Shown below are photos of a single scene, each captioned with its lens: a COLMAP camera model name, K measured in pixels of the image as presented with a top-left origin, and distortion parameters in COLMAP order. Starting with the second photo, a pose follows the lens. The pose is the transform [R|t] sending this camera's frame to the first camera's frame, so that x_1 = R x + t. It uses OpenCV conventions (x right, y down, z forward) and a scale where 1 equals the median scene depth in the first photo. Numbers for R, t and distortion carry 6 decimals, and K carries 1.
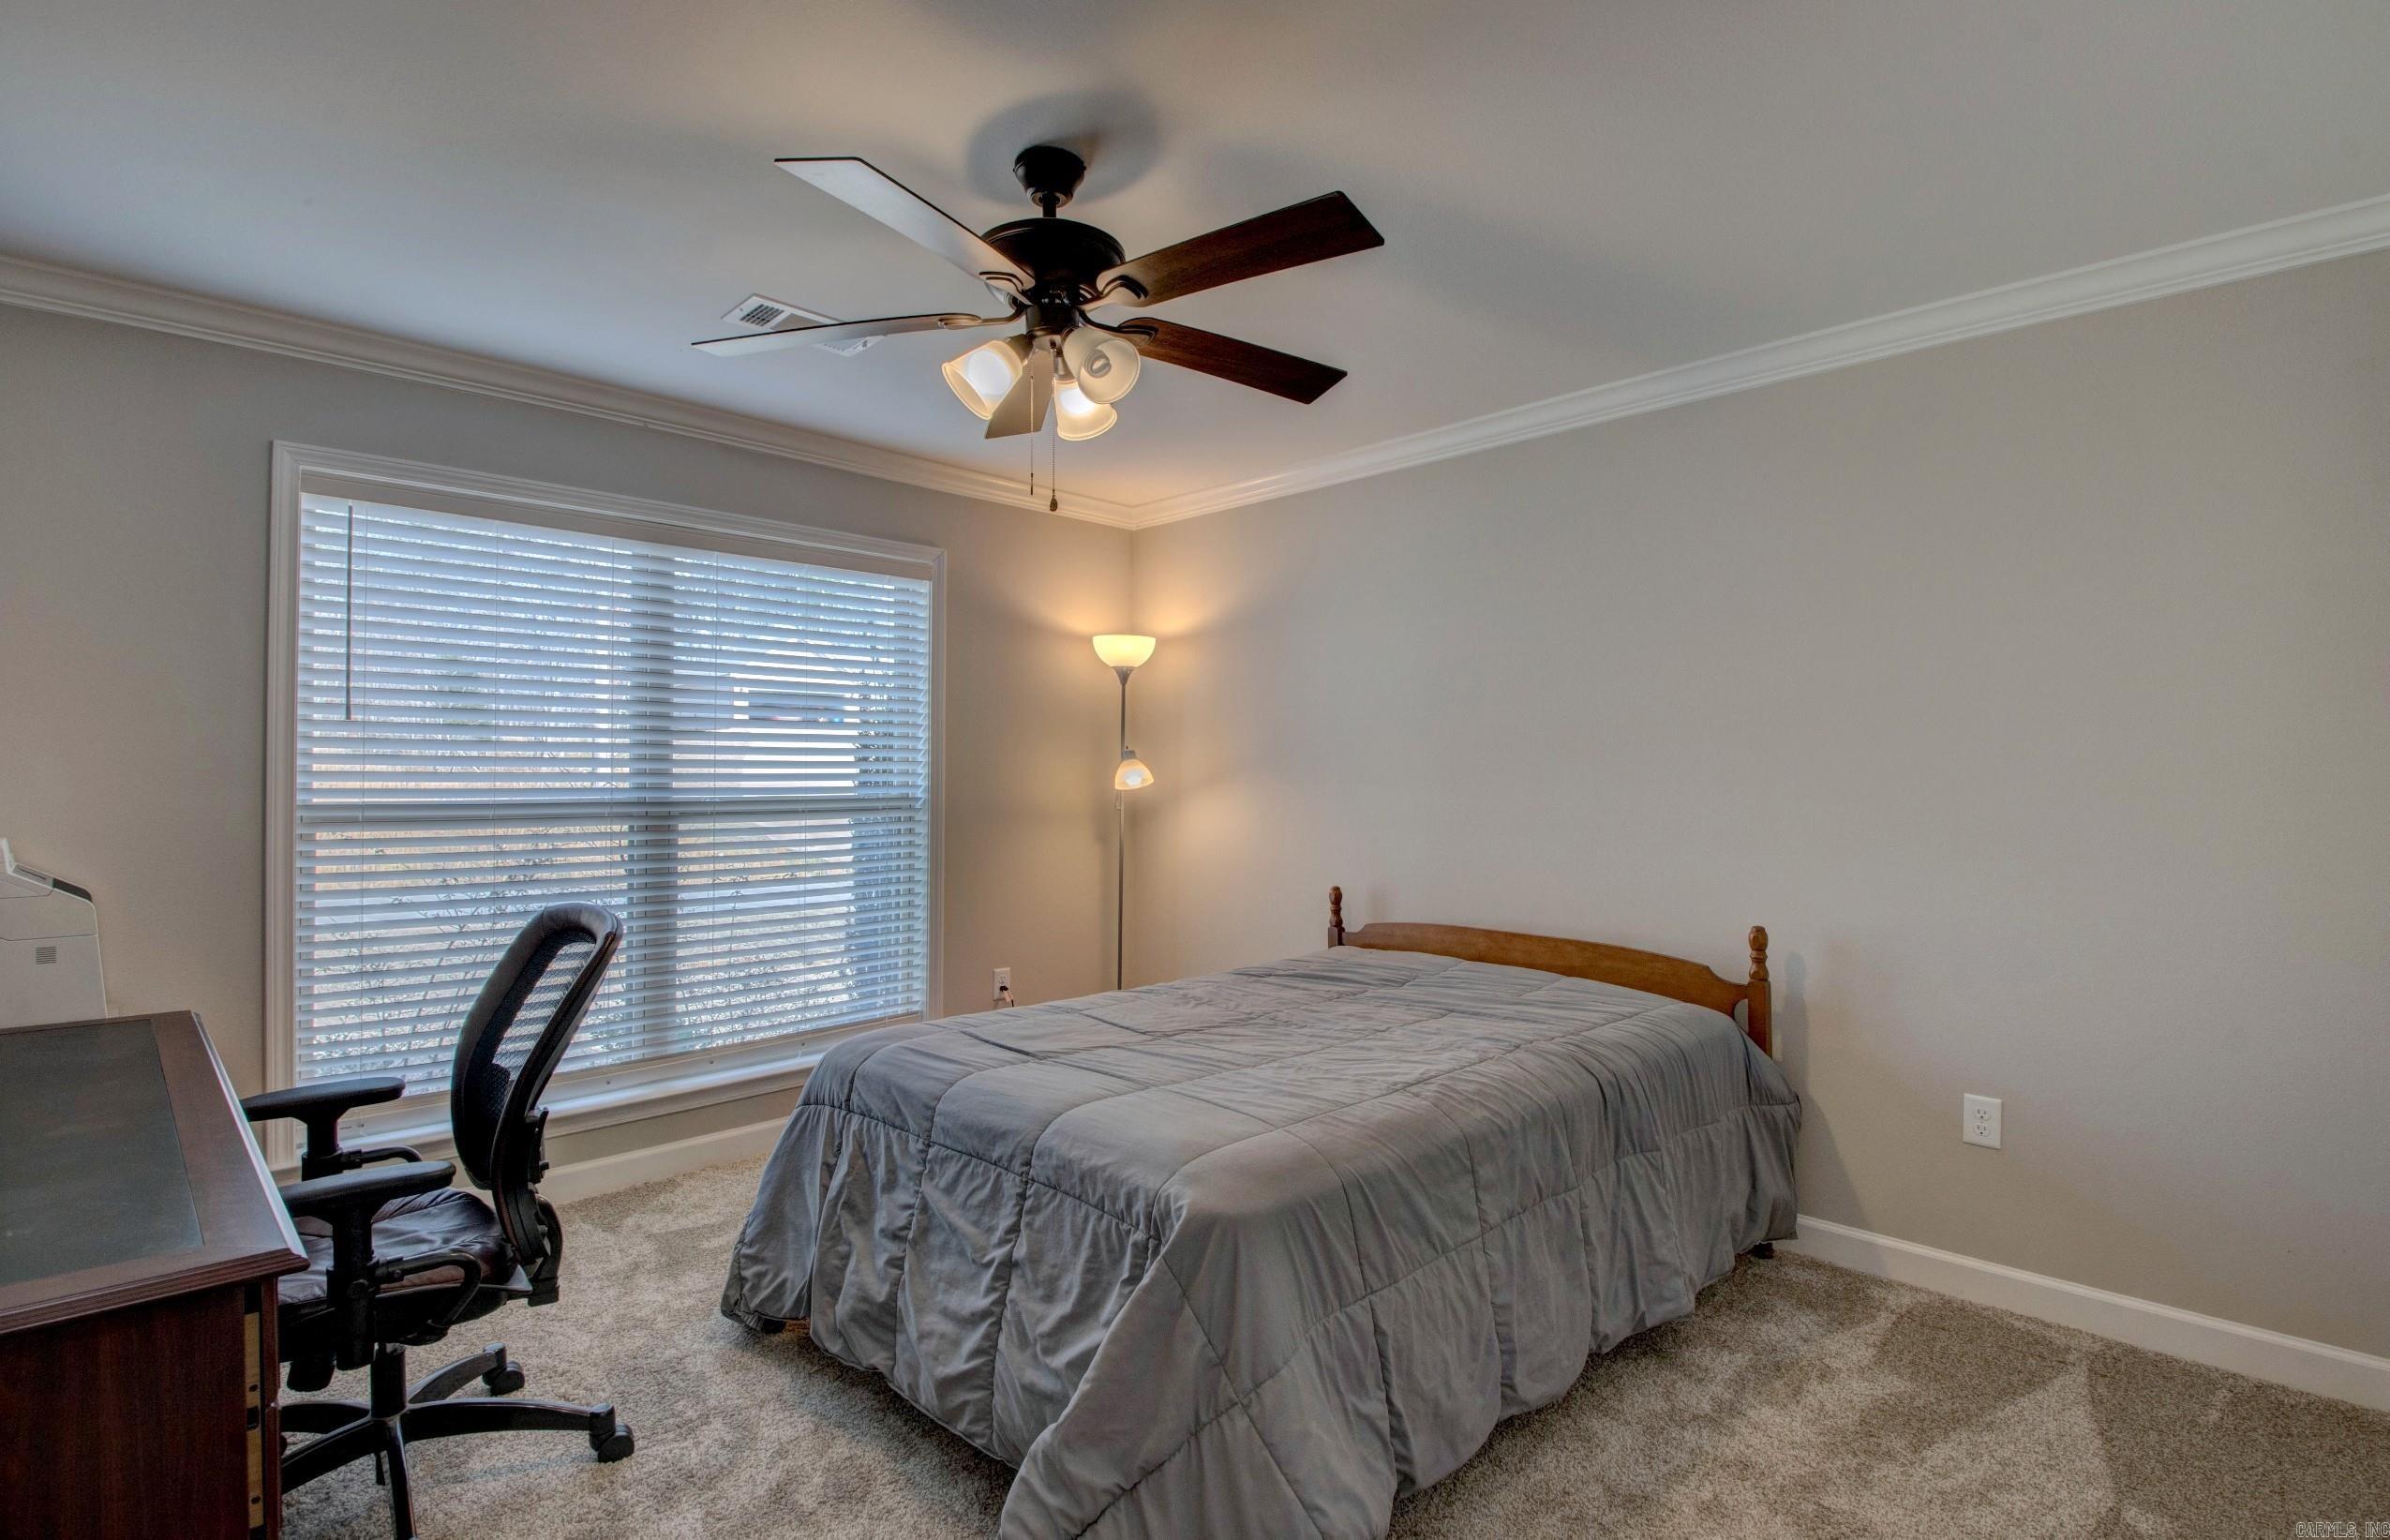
lens RADIAL K [[1089.0, 0, 1186.3], [0, 1089.0, 767.6], [0, 0, 1]] dist [0.001844, -0.012964]
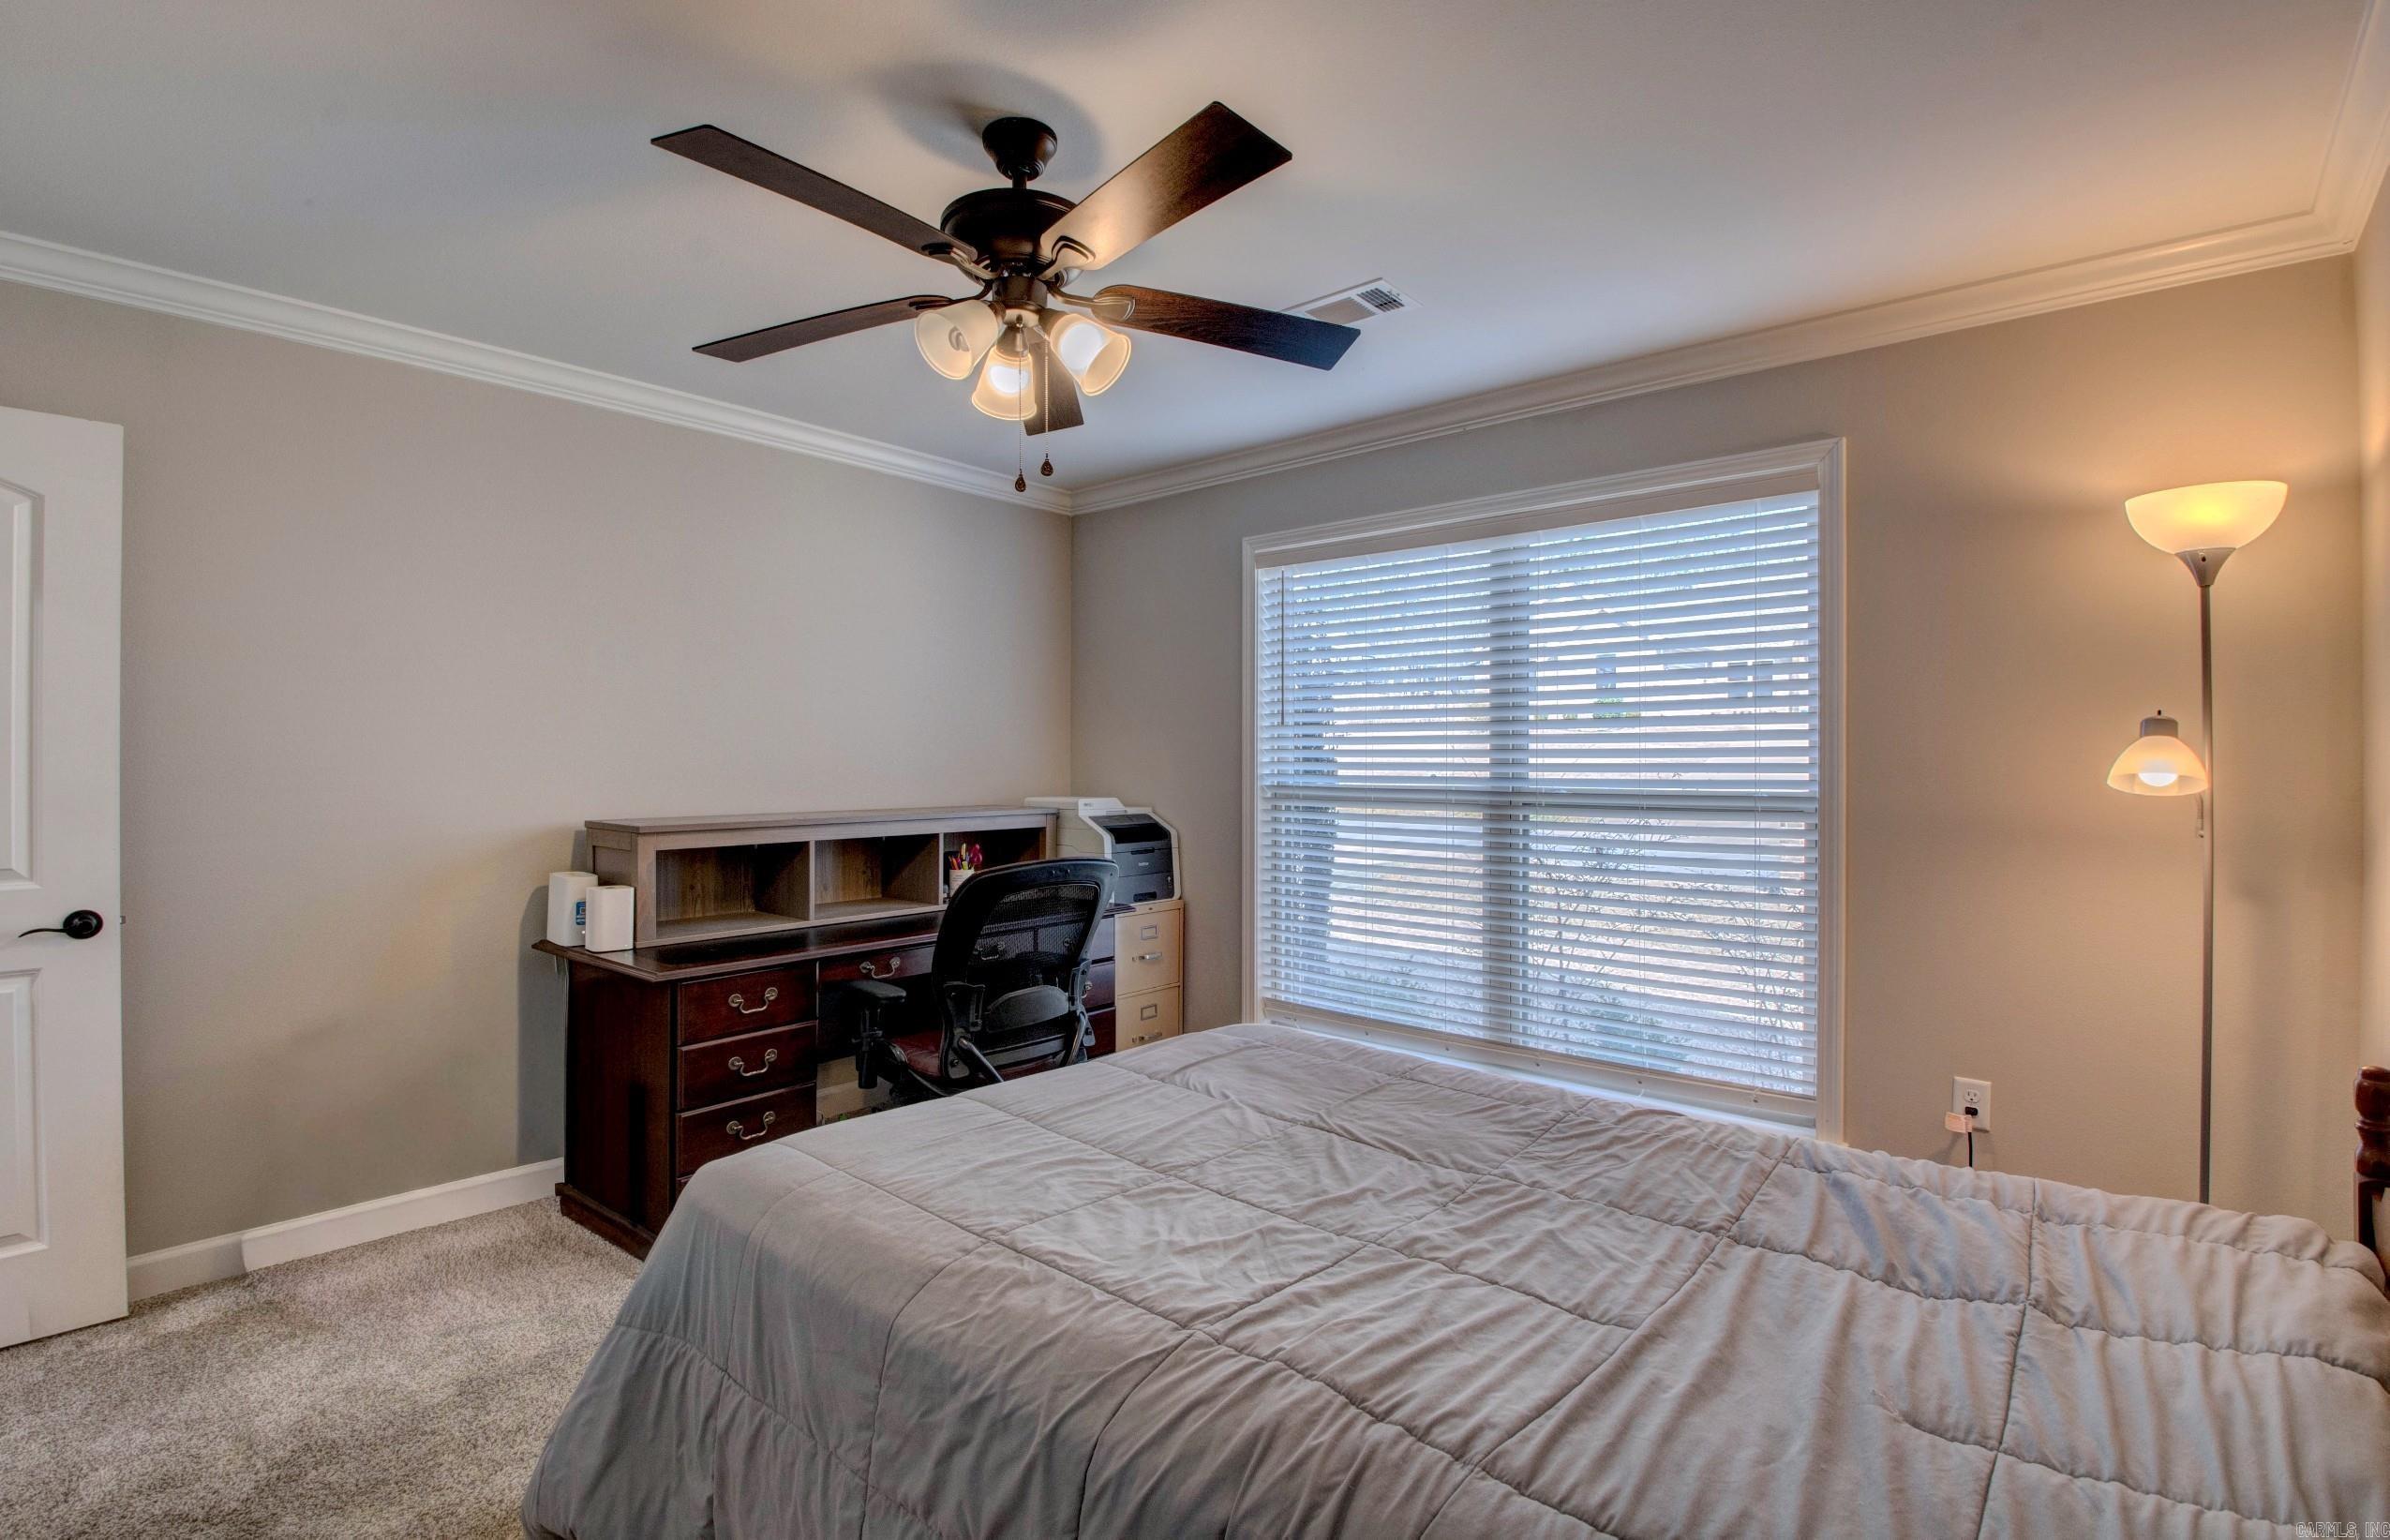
lens RADIAL K [[1101.2, 0, 1182.5], [0, 1101.2, 763.7], [0, 0, 1]] dist [0.001925, -0.013033]
pose [[0.097944, -0.001872, -0.995190, 0.484494], [0.003766, 0.999992, -0.001510, 0.006030], [0.995185, -0.003600, 0.097950, 0.580191]]
